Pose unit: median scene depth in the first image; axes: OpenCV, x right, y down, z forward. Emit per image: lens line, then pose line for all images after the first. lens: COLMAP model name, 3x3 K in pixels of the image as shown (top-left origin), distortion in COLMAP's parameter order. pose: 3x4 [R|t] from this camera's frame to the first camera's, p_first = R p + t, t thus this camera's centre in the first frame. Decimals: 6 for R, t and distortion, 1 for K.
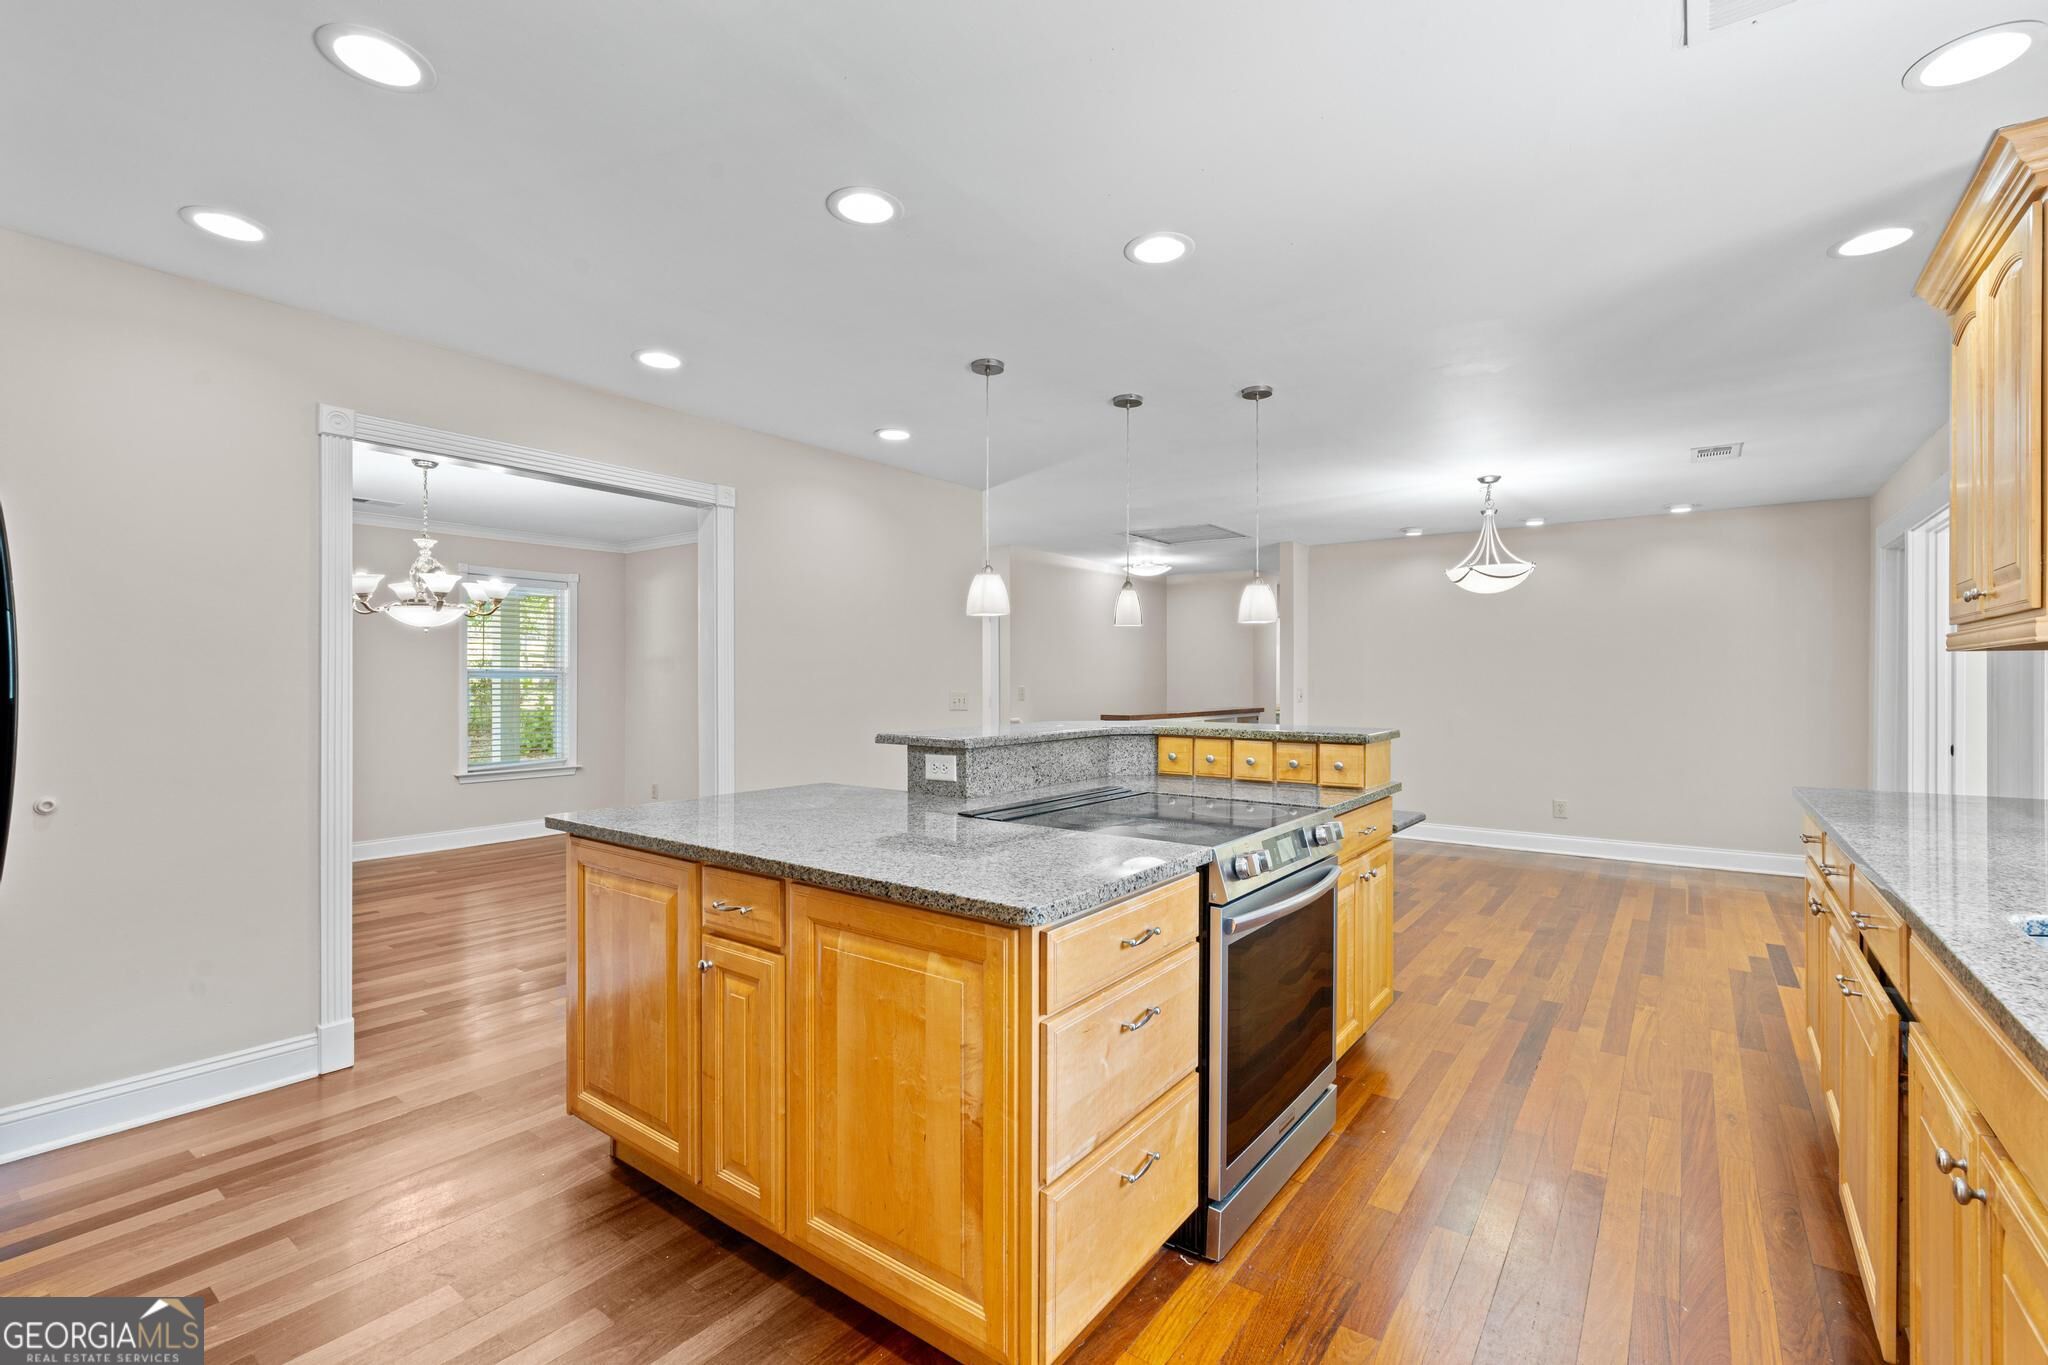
lens RADIAL K [[902.2, 0, 1019.7], [0, 902.2, 686.3], [0, 0, 1]] dist [-0.003625, 0.000300]
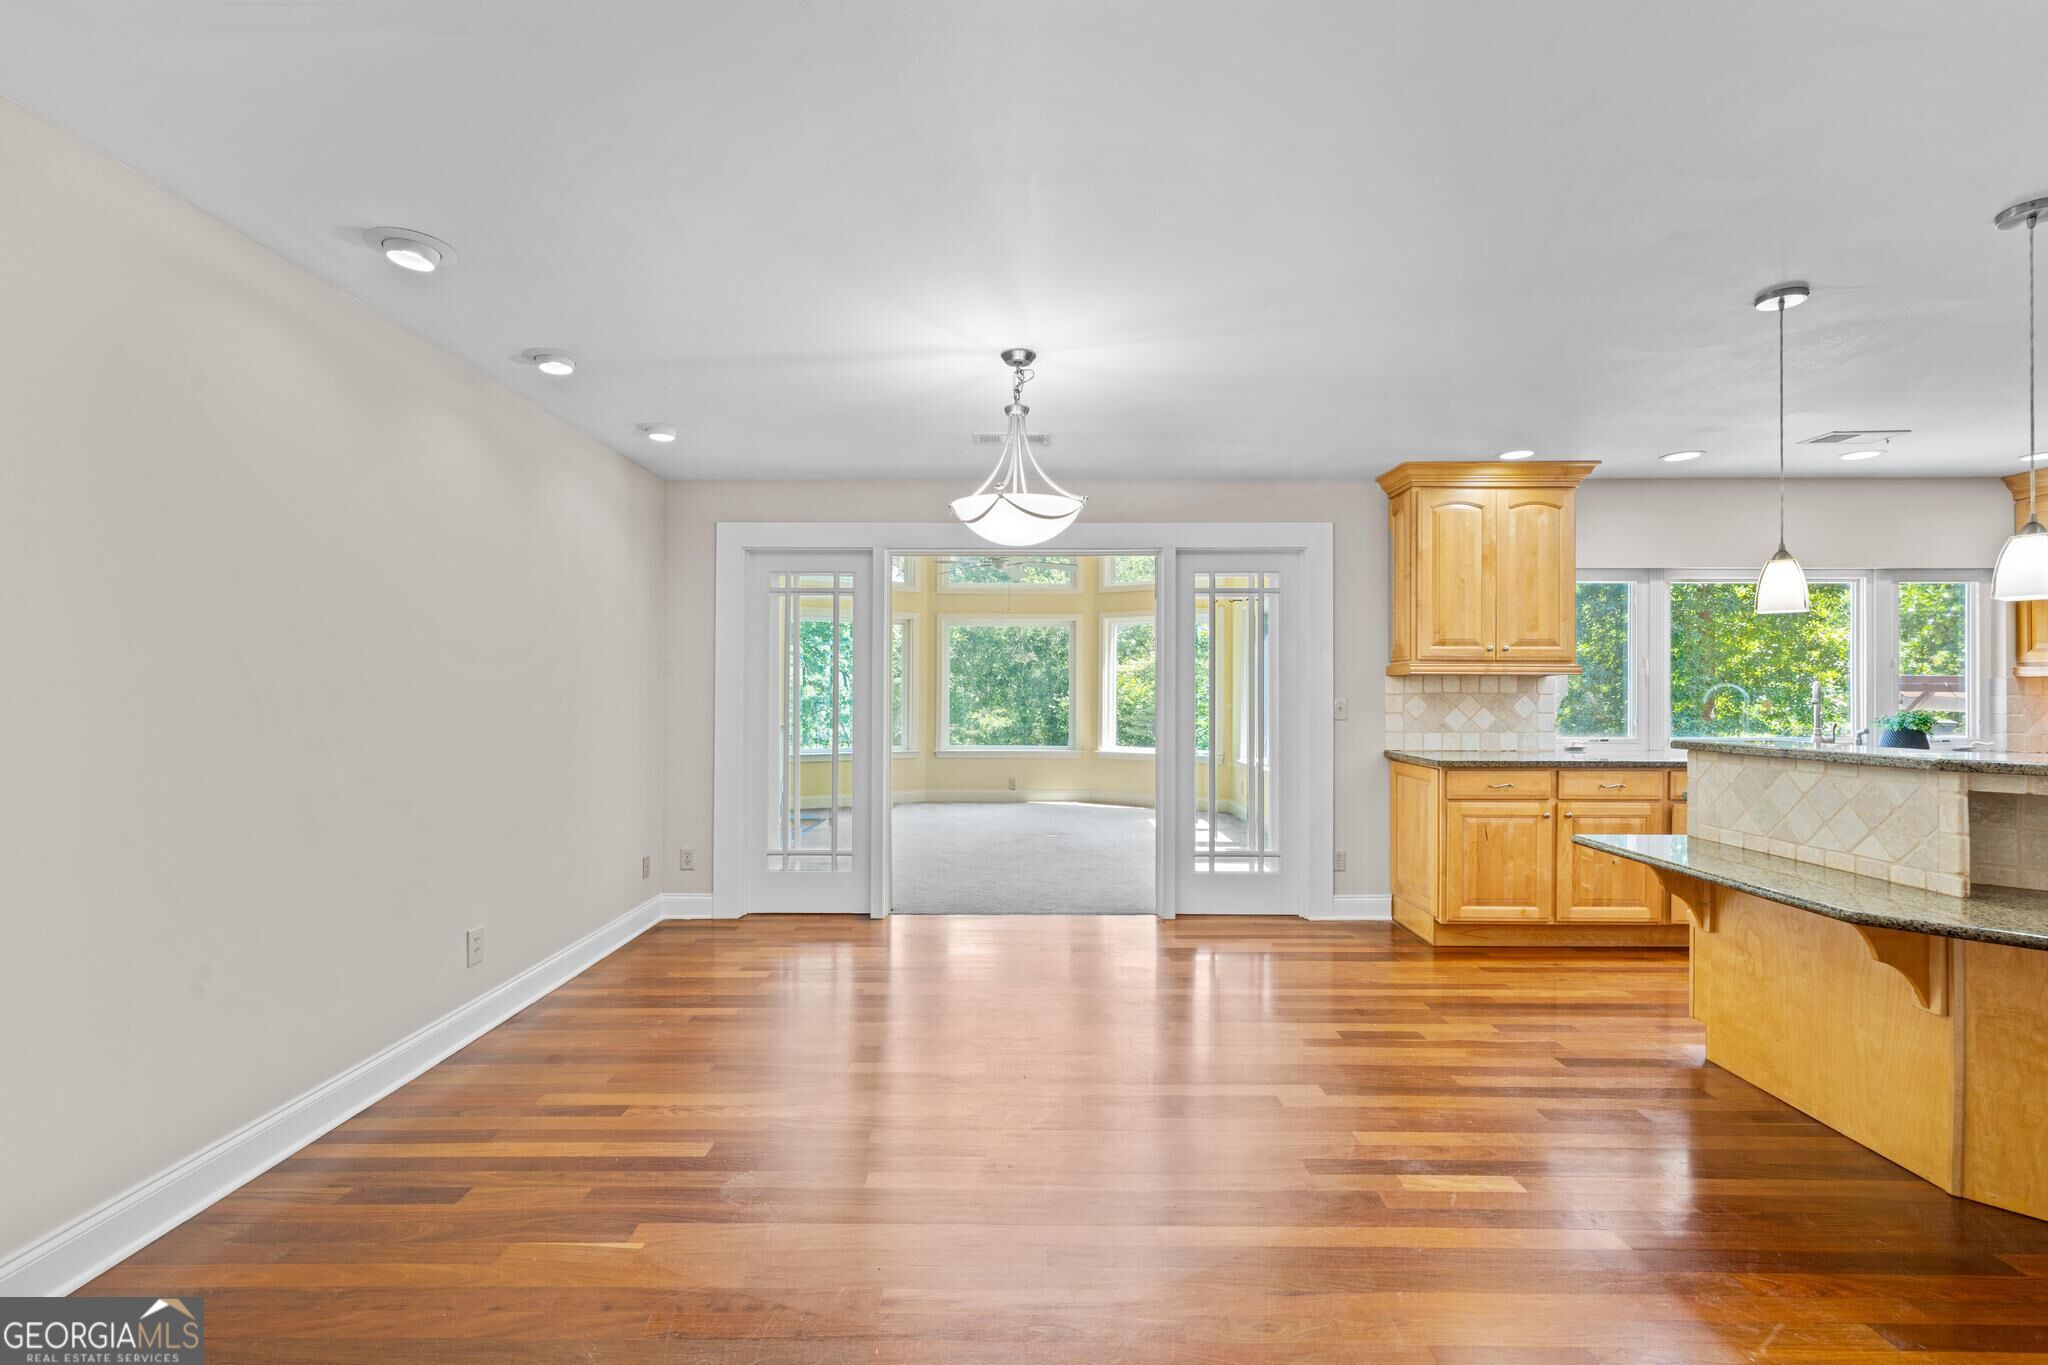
lens RADIAL K [[902.2, 0, 1022.9], [0, 902.2, 684.6], [0, 0, 1]] dist [-0.003625, 0.000300]
pose [[-0.592087, 0.005316, 0.805856, 0.035758], [-0.000385, 0.999976, -0.006879, -0.005750], [-0.805874, -0.004384, -0.592071, 1.734757]]
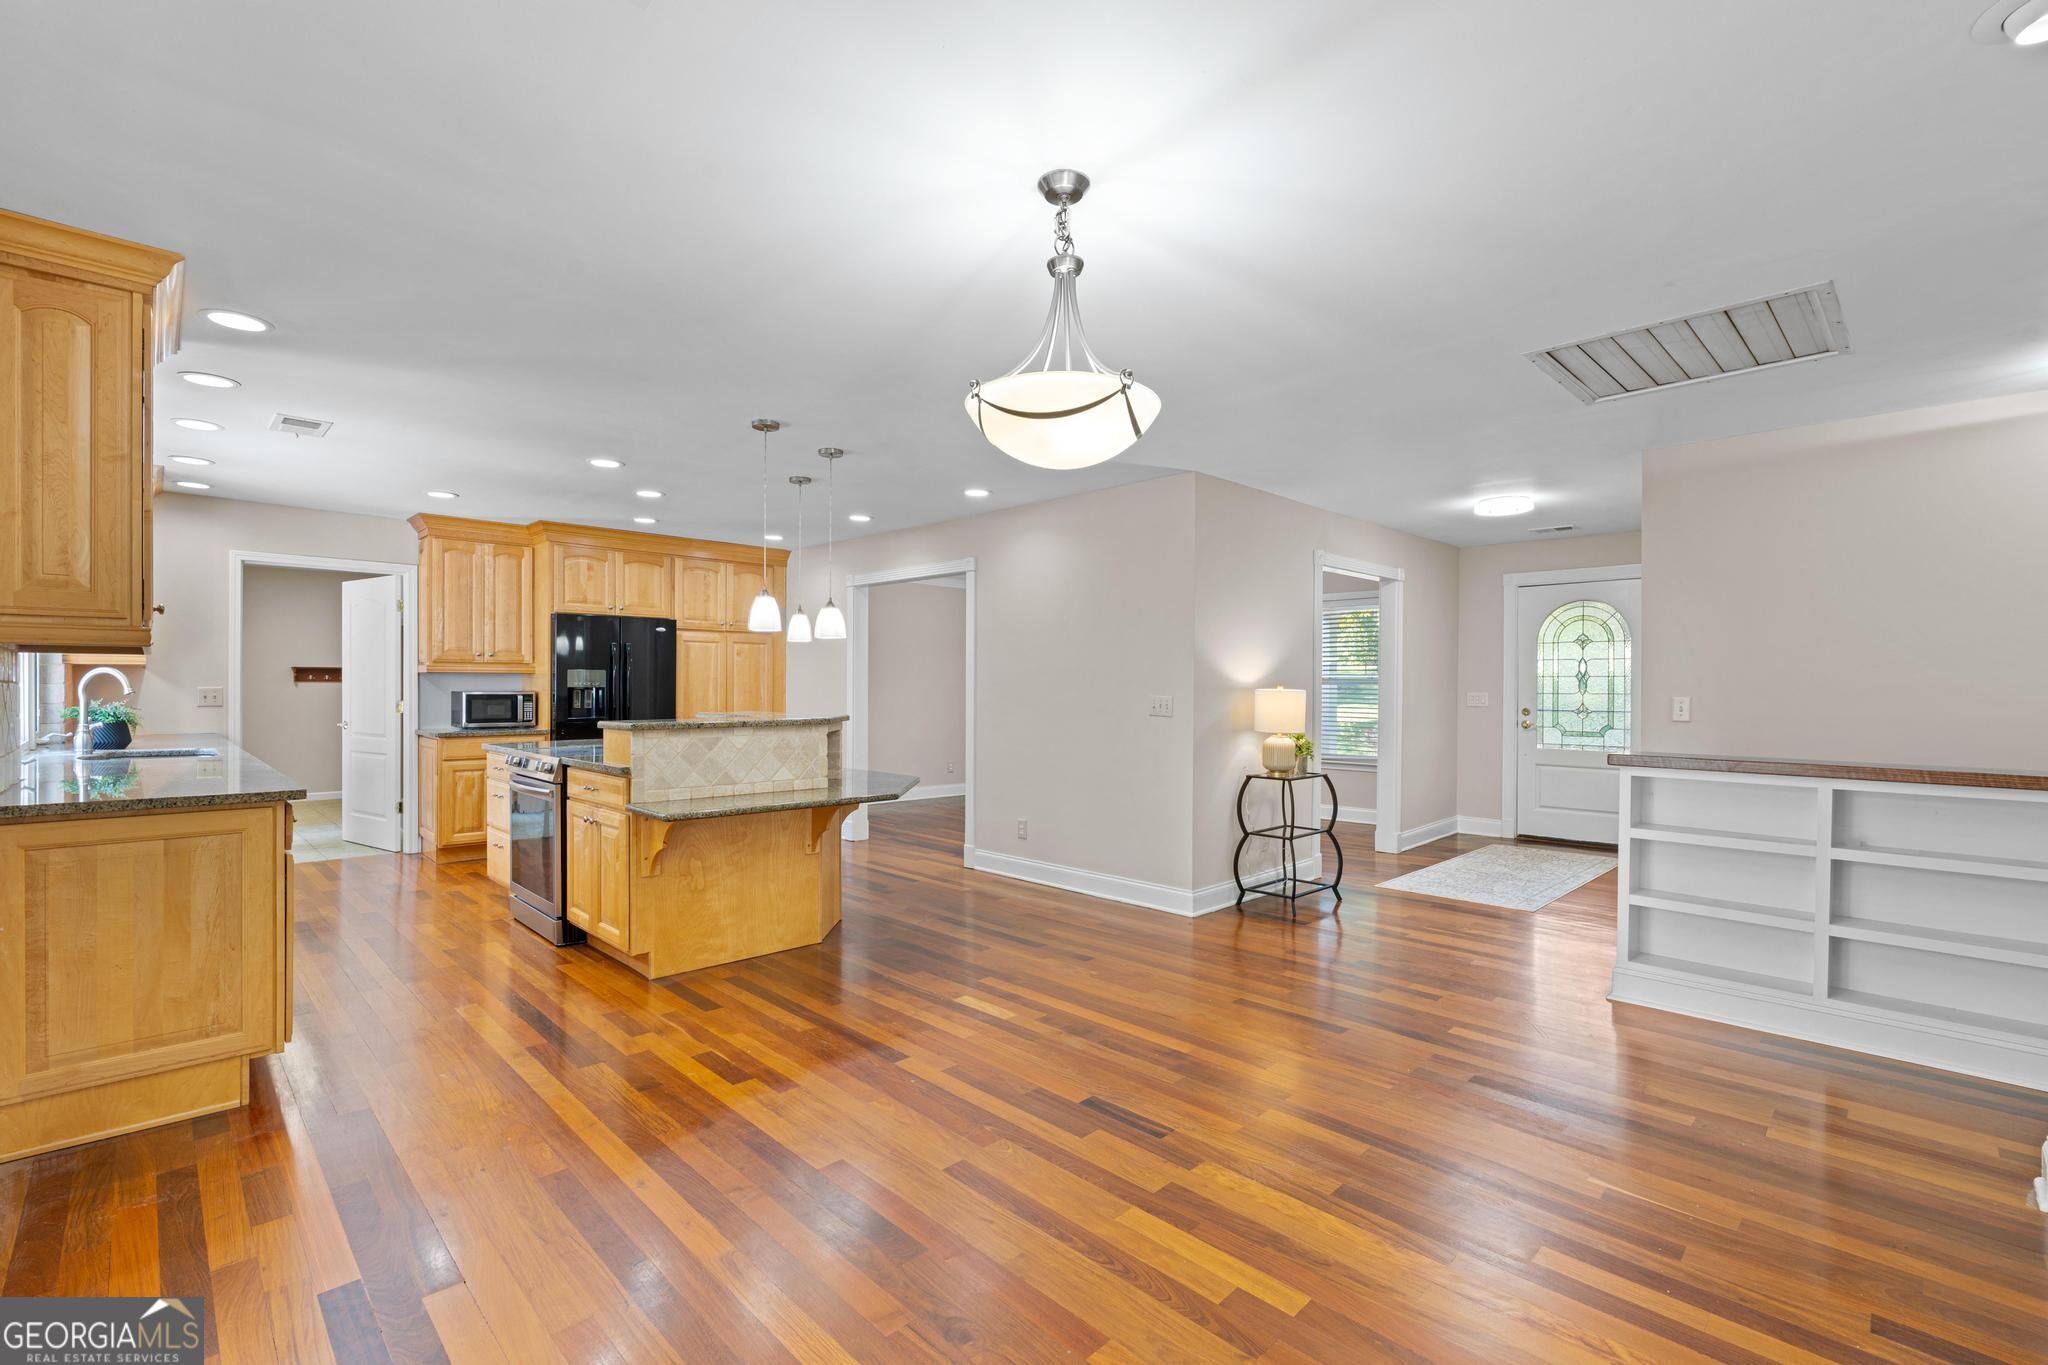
lens RADIAL K [[902.2, 0, 1017.2], [0, 902.2, 690.0], [0, 0, 1]] dist [-0.003625, 0.000300]
pose [[-0.157600, 0.005752, -0.987486, 1.186742], [-0.004178, 0.999970, 0.006492, -0.004213], [0.987494, 0.005148, -0.157572, 1.335875]]
